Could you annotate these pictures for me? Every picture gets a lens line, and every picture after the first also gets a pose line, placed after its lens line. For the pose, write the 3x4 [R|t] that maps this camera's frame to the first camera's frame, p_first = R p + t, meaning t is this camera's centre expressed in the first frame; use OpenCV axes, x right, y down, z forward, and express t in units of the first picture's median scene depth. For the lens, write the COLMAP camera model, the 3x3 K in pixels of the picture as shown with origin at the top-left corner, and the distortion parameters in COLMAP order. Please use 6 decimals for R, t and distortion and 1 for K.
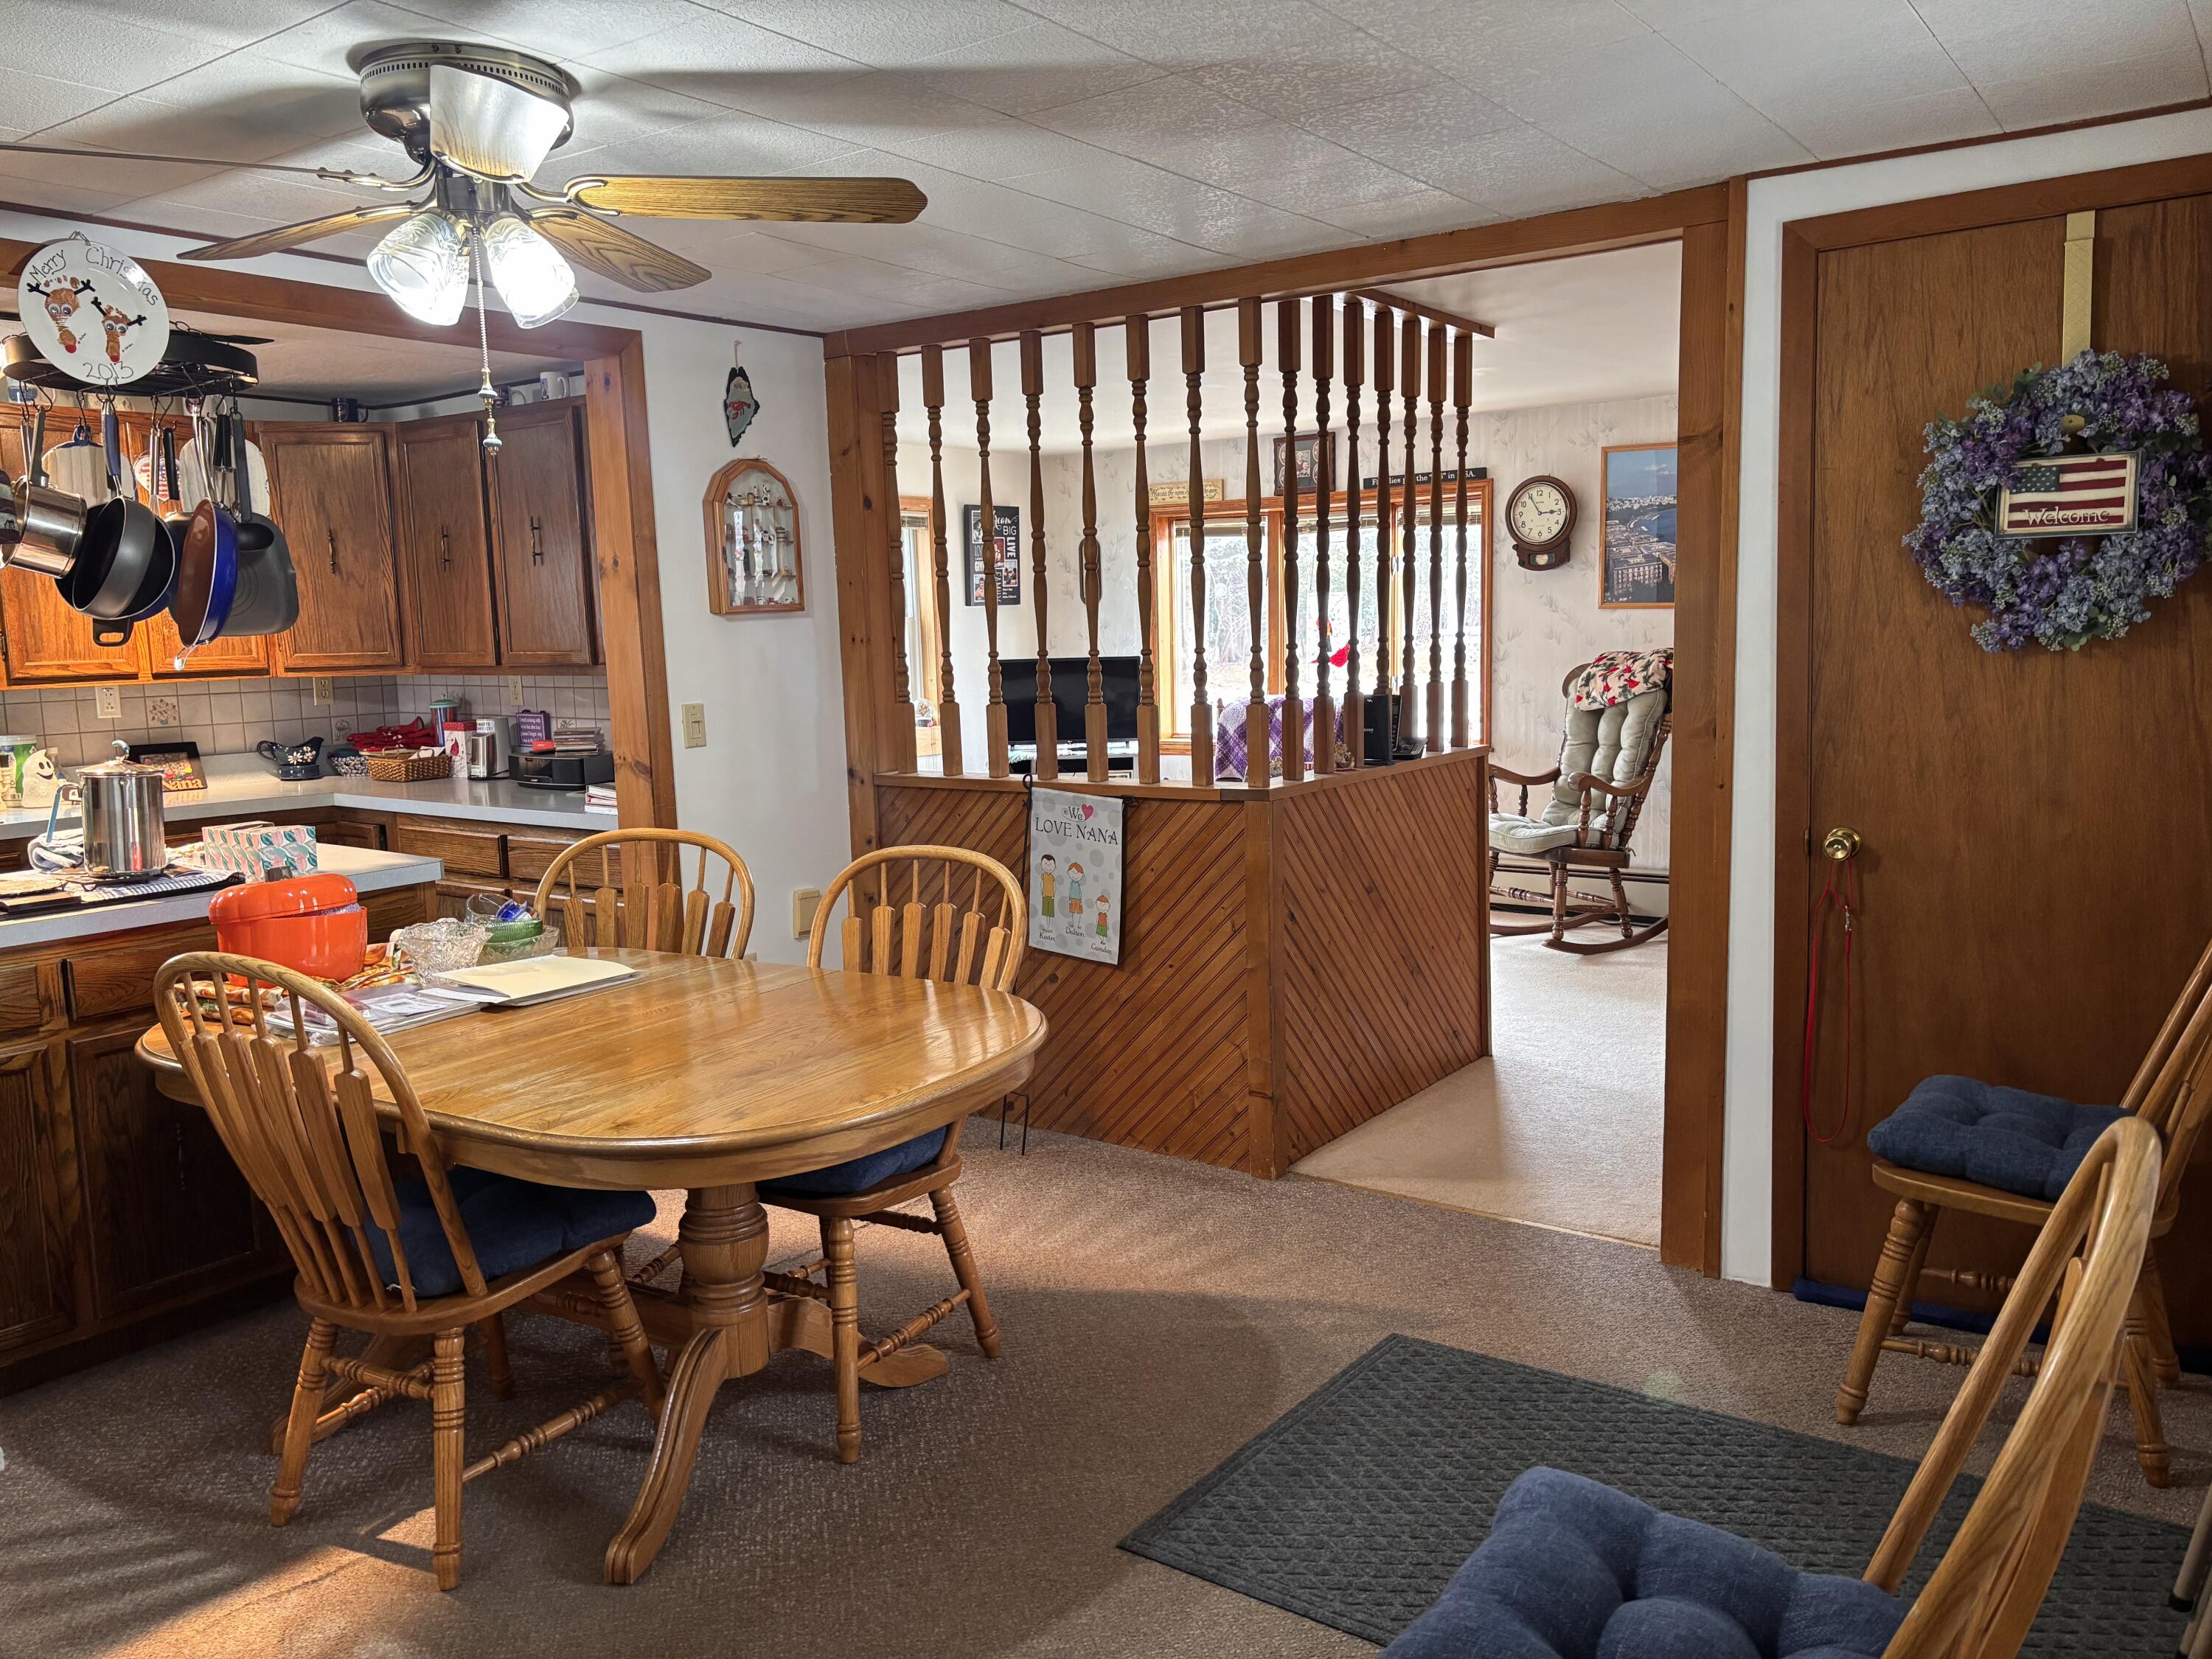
lens RADIAL K [[1663.1, 0, 1106.0], [0, 1663.1, 829.5], [0, 0, 1]] dist [0.073145, -0.095838]
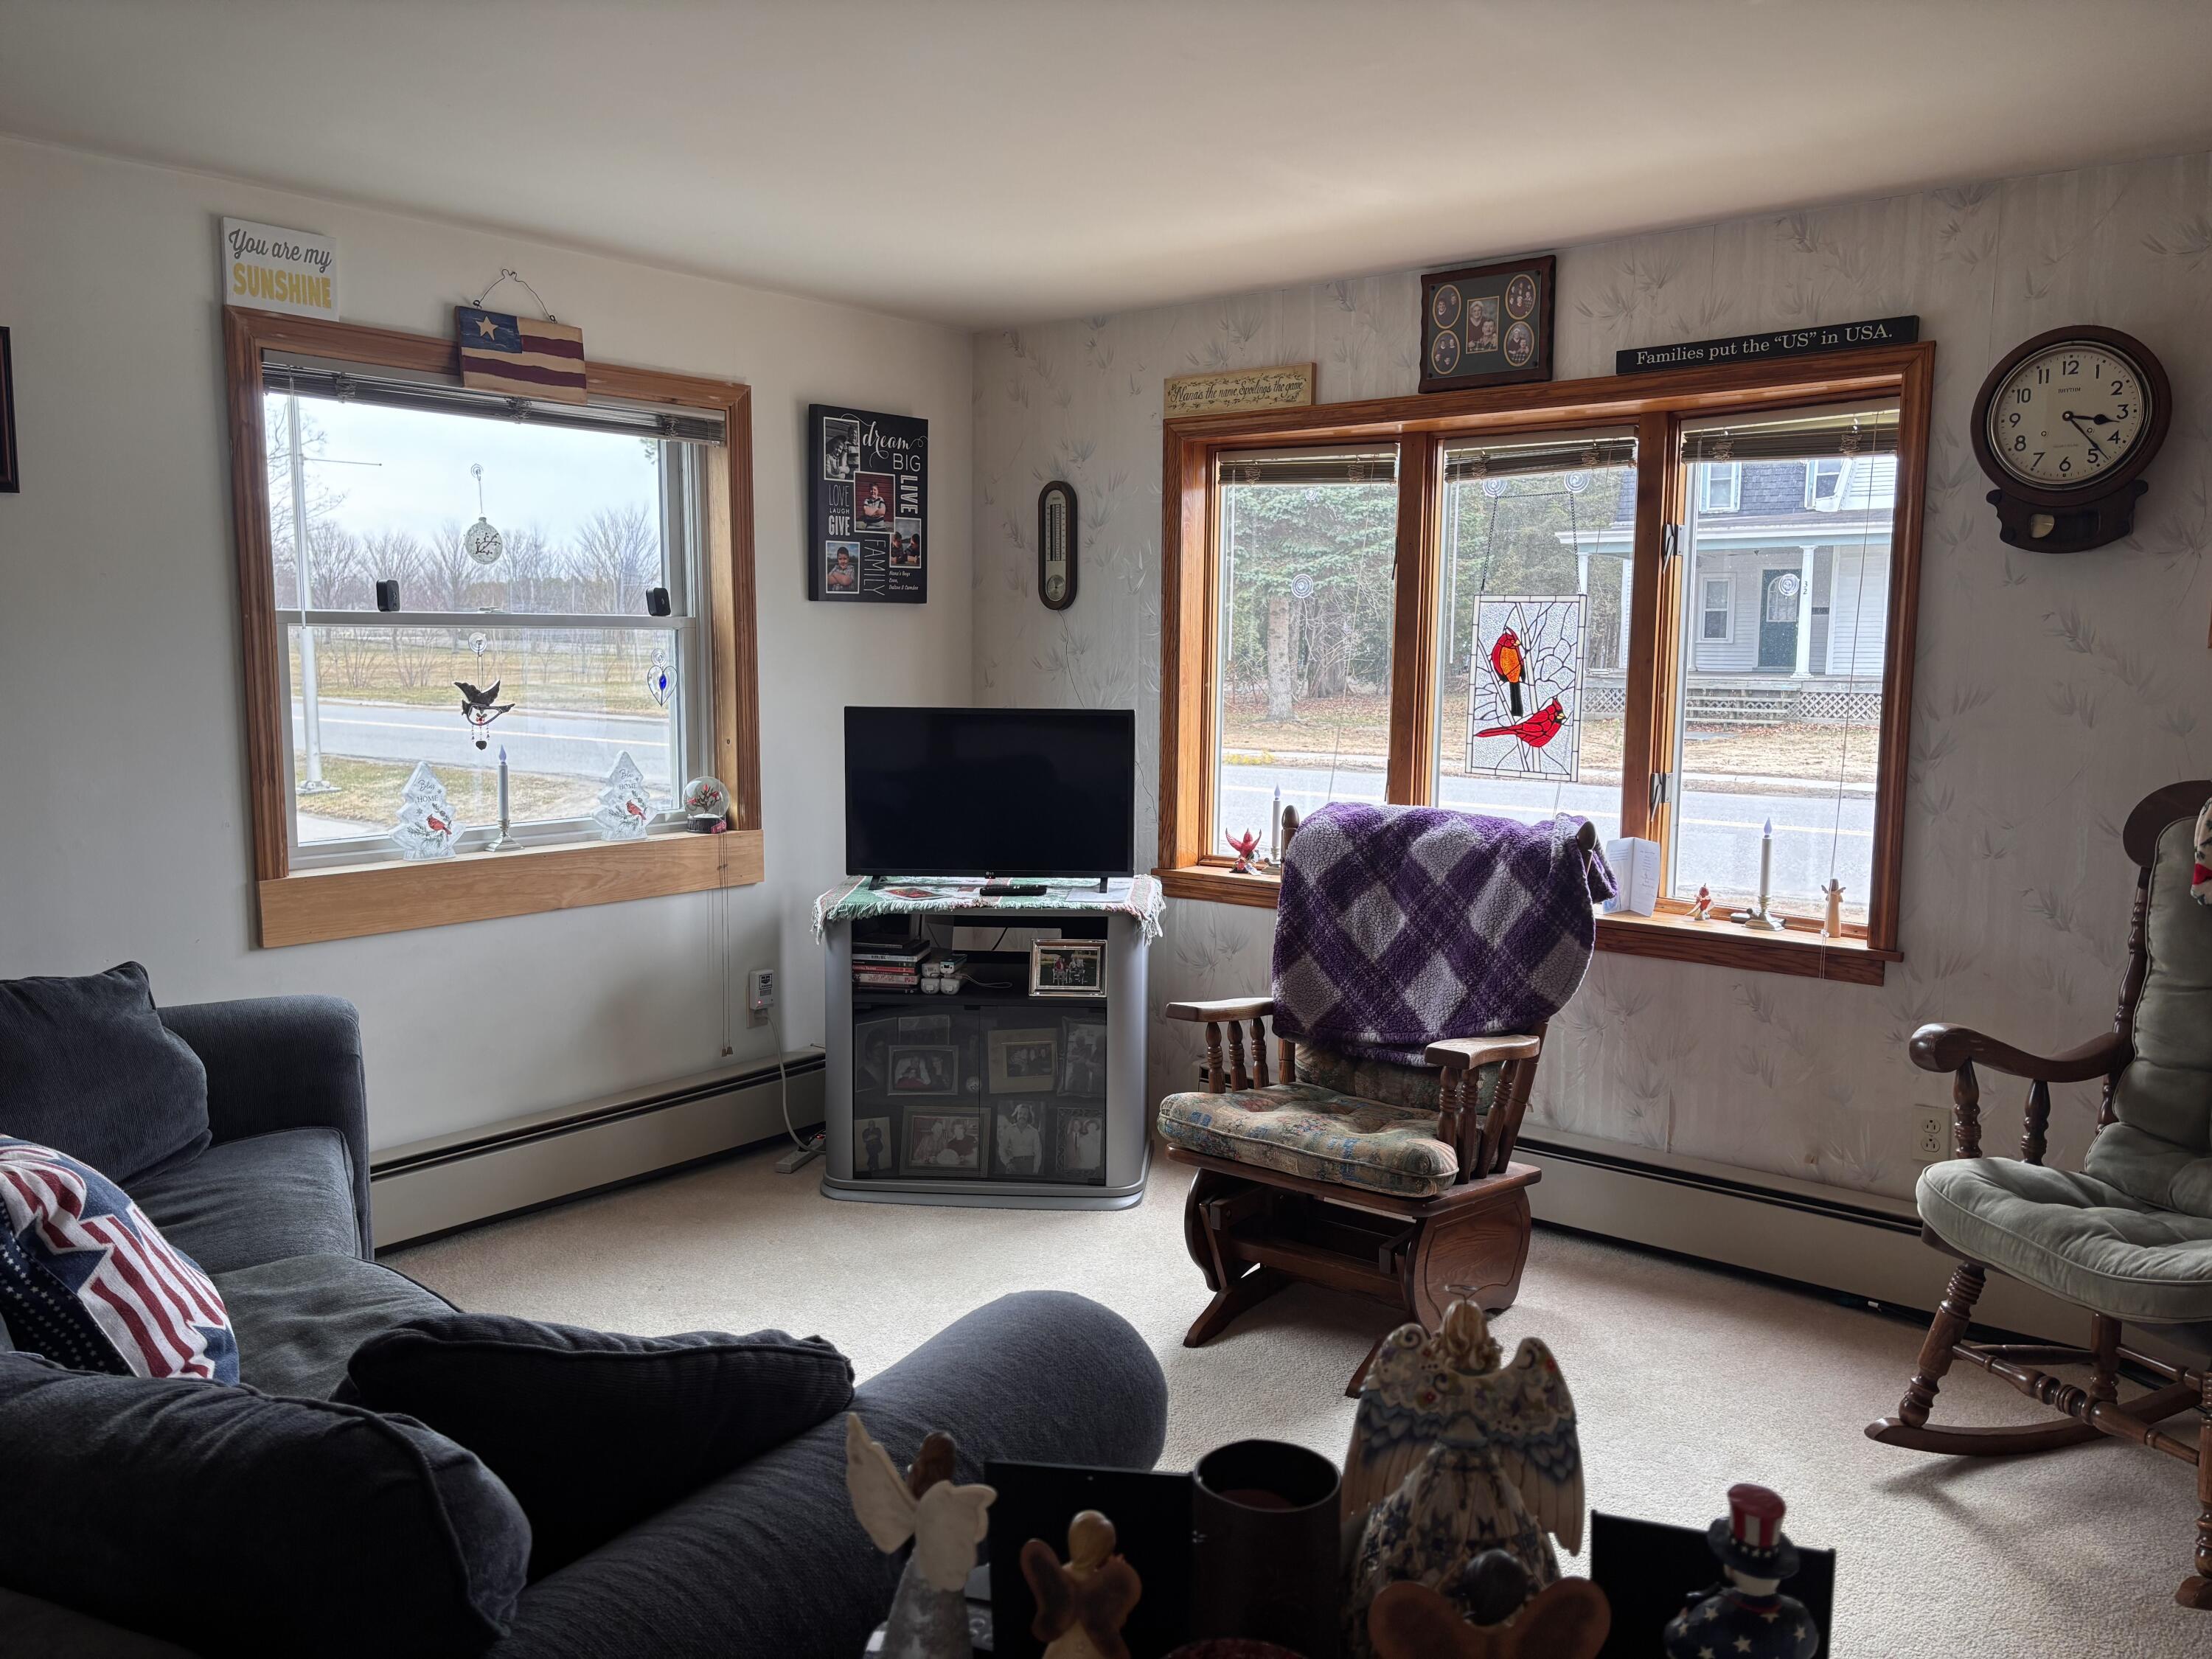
lens RADIAL K [[1726.8, 0, 1114.3], [0, 1726.8, 840.1], [0, 0, 1]] dist [0.045030, -0.004178]
pose [[0.998361, 0.040467, -0.040464, 0.040384], [-0.041003, 0.999081, -0.012490, -0.063947], [0.039921, 0.014128, 0.999103, 0.525093]]
